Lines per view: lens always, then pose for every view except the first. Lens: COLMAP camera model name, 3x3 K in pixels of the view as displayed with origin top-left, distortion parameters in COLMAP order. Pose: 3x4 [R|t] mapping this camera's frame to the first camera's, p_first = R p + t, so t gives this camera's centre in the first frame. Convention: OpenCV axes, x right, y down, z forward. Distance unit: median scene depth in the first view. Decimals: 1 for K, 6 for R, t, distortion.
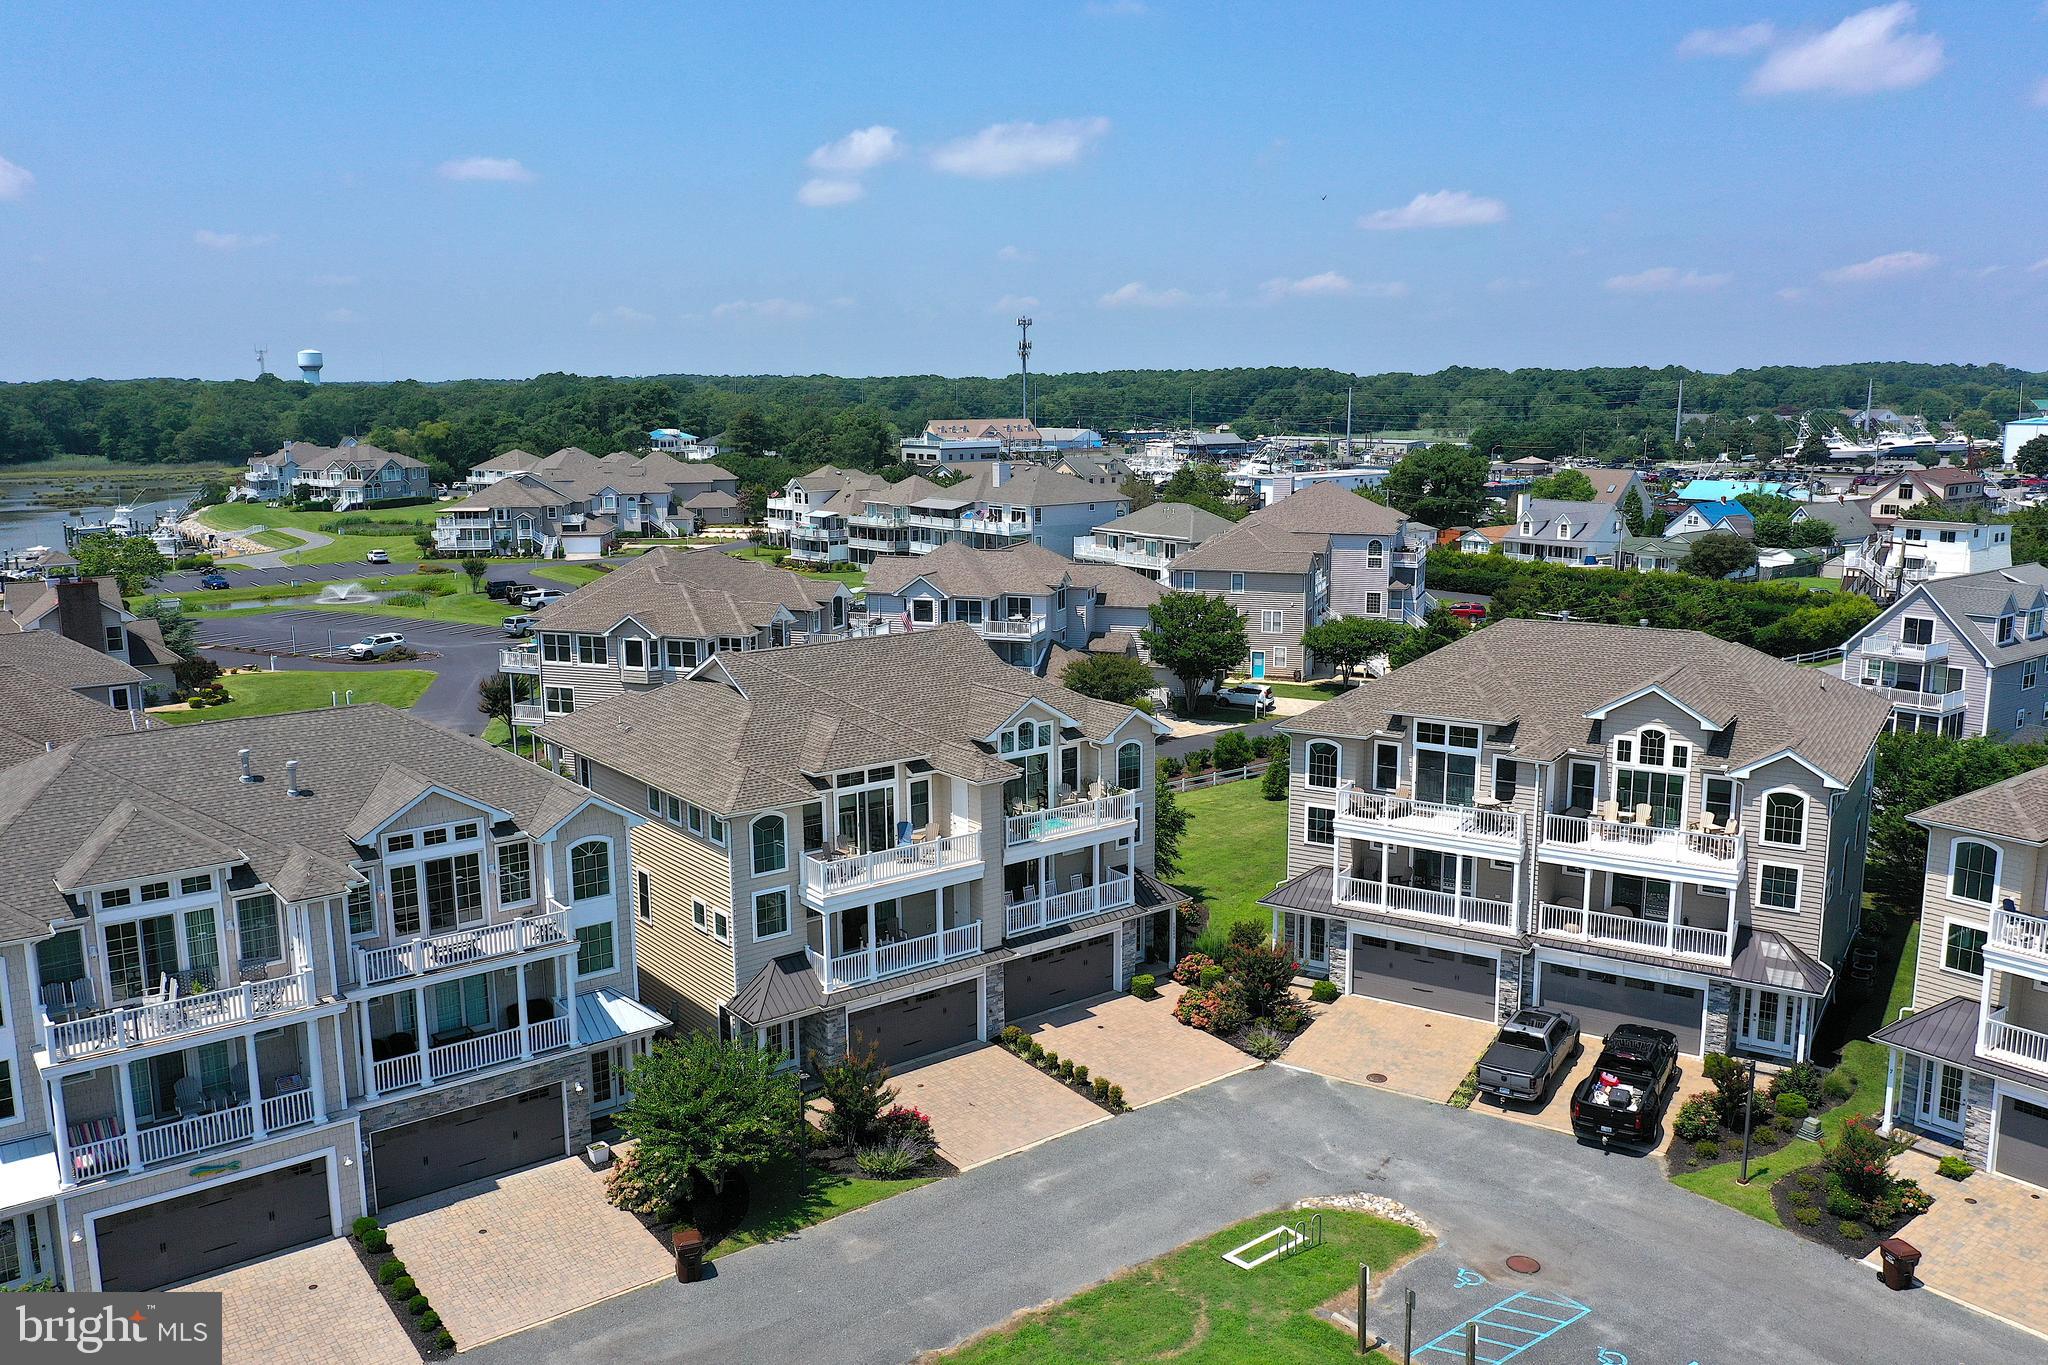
lens RADIAL K [[1610.6, 0, 1025.5], [0, 1610.6, 690.3], [0, 0, 1]] dist [0.004769, -0.006379]
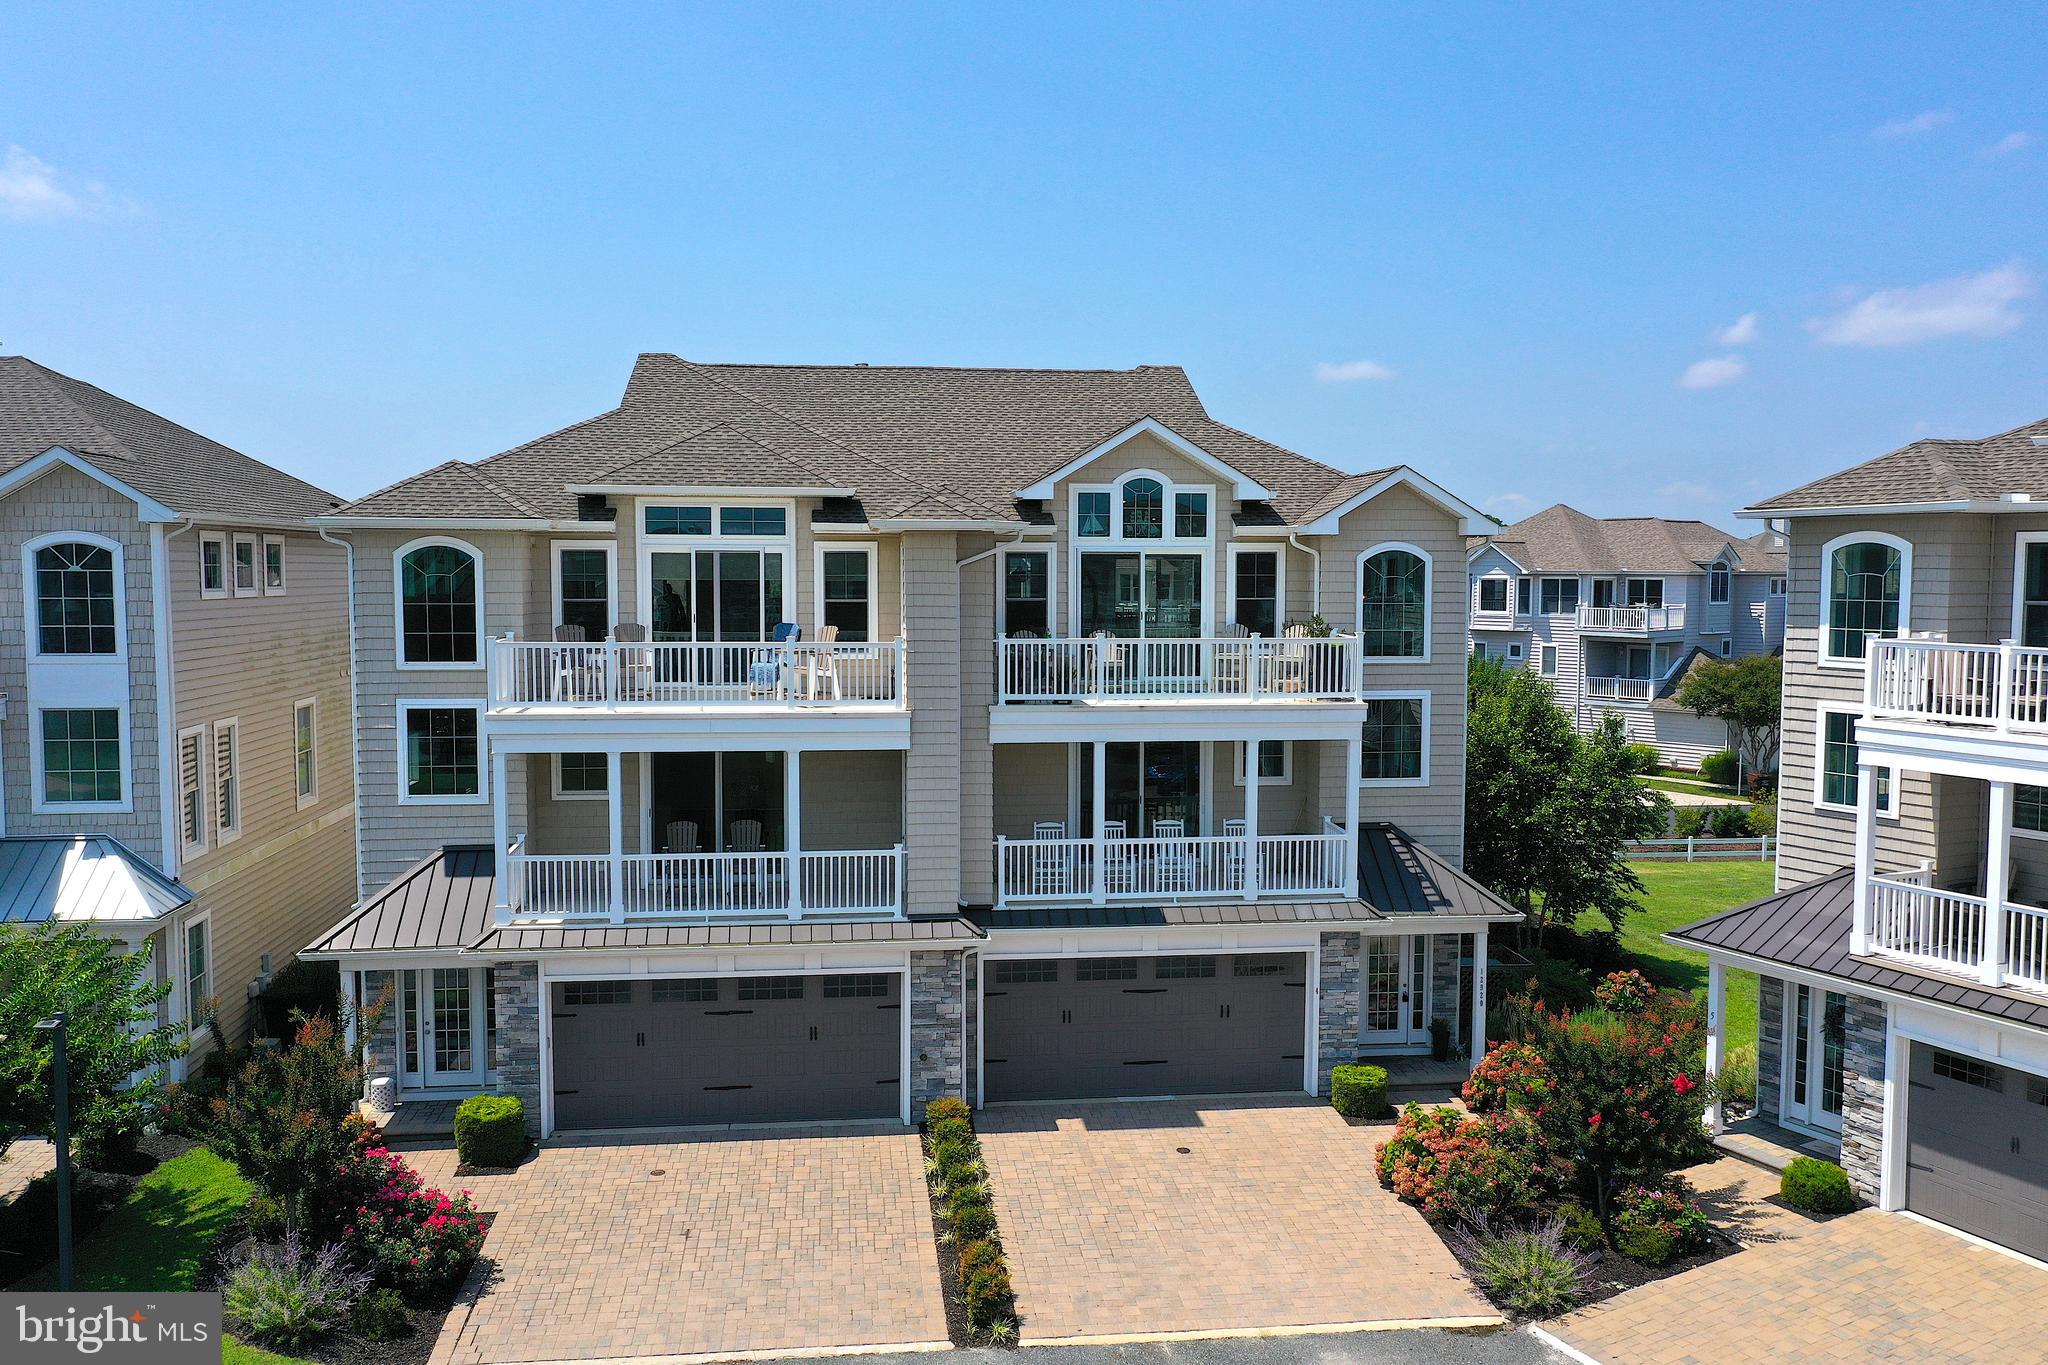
lens RADIAL K [[1610.6, 0, 1029.5], [0, 1610.6, 680.6], [0, 0, 1]] dist [0.004769, -0.006379]
pose [[0.858713, 0.044923, -0.510484, 0.222237], [-0.104028, 0.990691, -0.087809, 0.127073], [0.501787, 0.128508, 0.855392, 0.596007]]
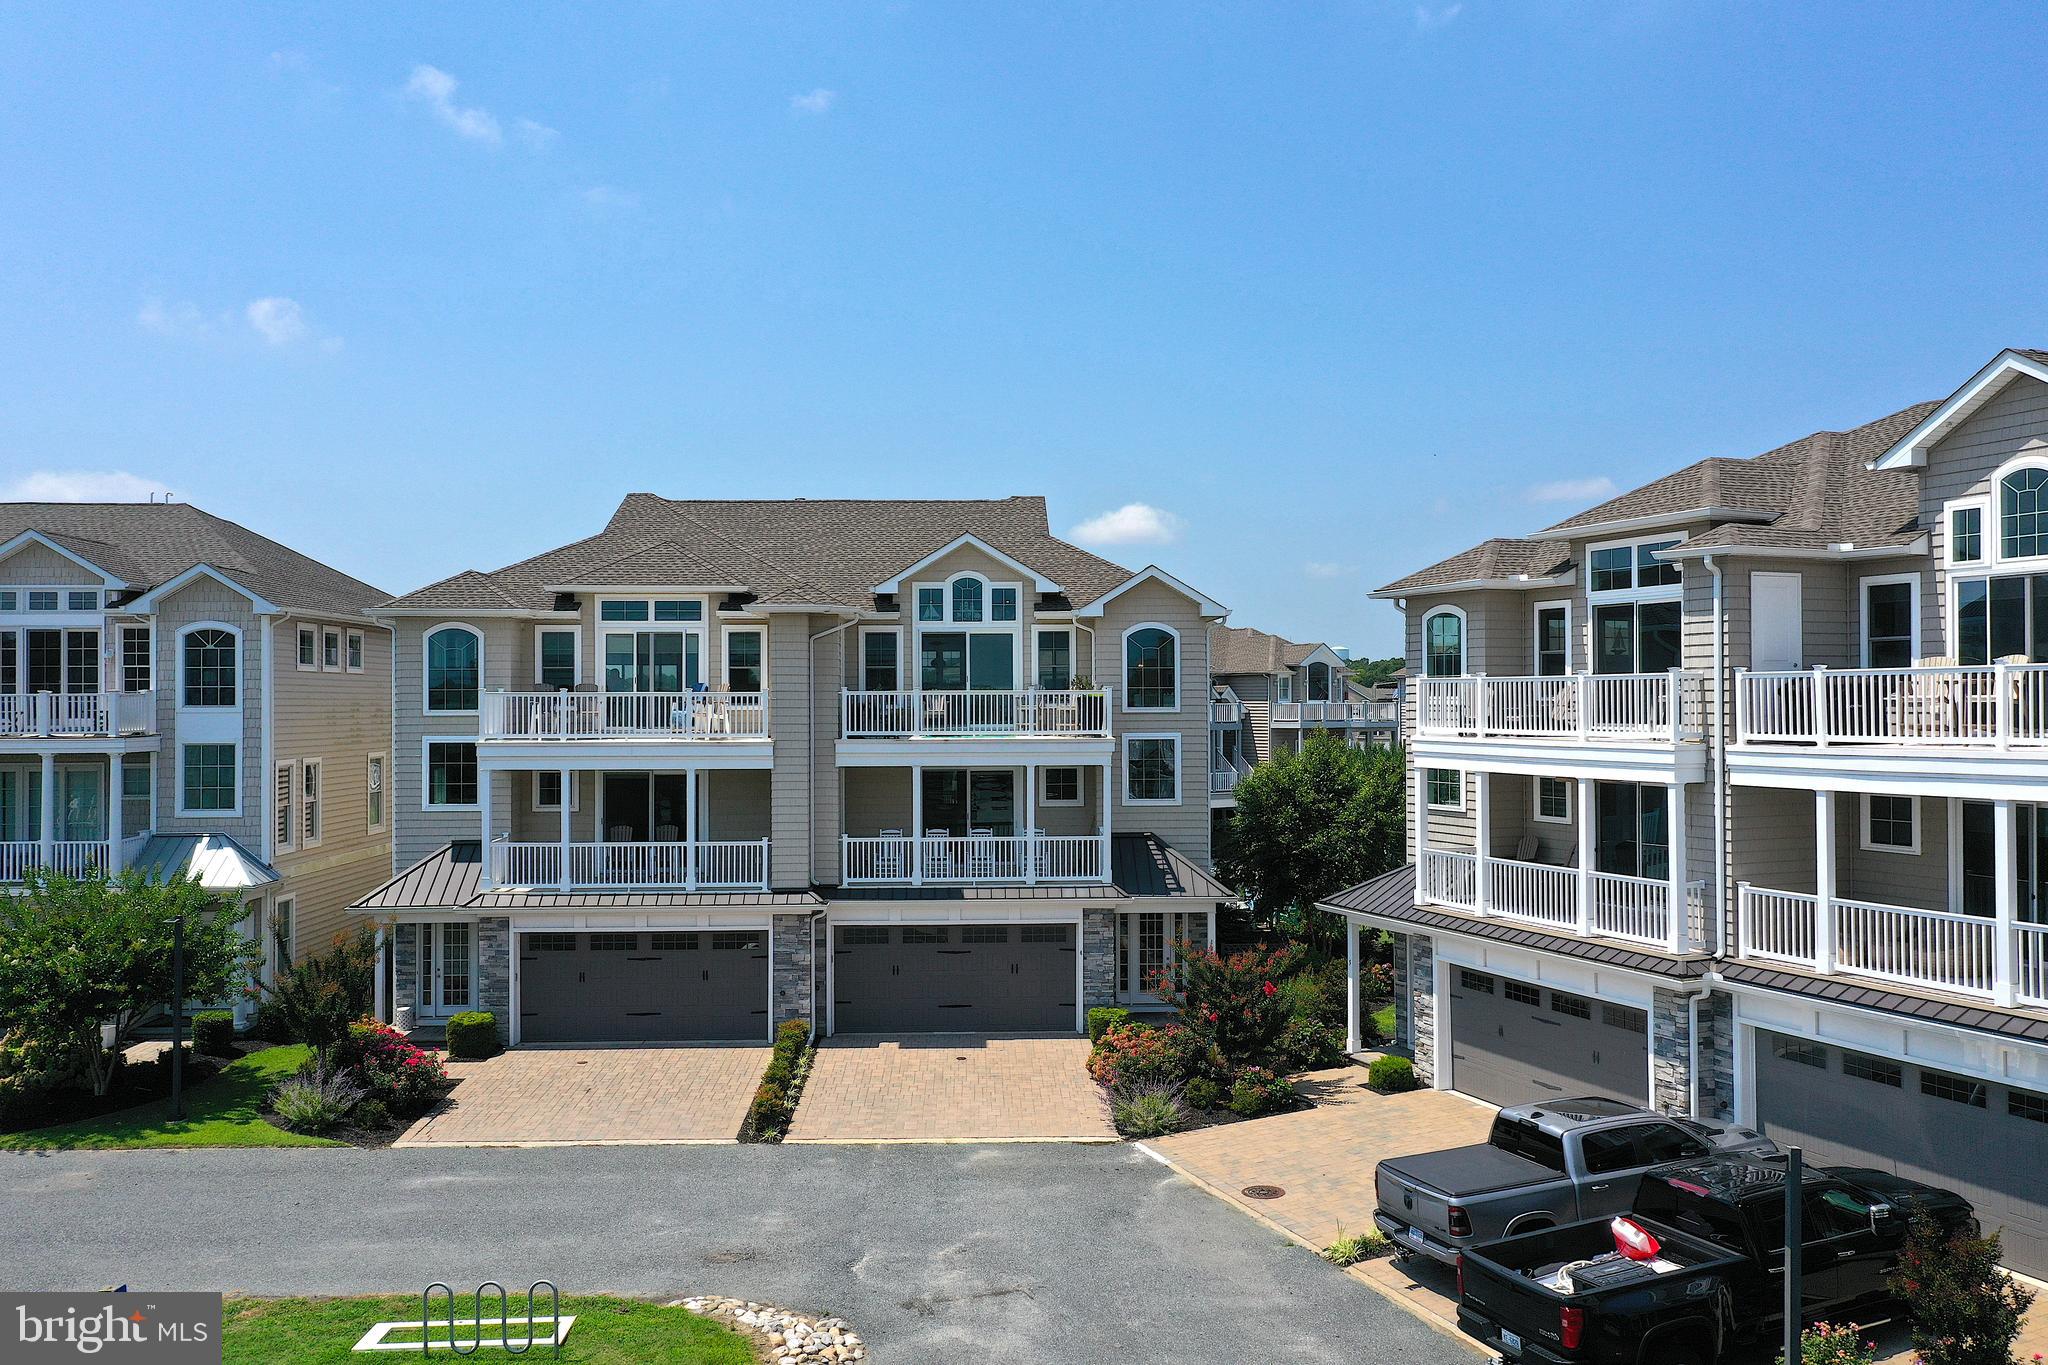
lens RADIAL K [[1610.6, 0, 1032.5], [0, 1610.6, 681.5], [0, 0, 1]] dist [0.004769, -0.006379]
pose [[0.813524, -0.003165, -0.581522, 0.406157], [-0.110101, 0.981061, -0.159366, 0.164268], [0.571013, 0.193675, 0.797768, 0.518281]]
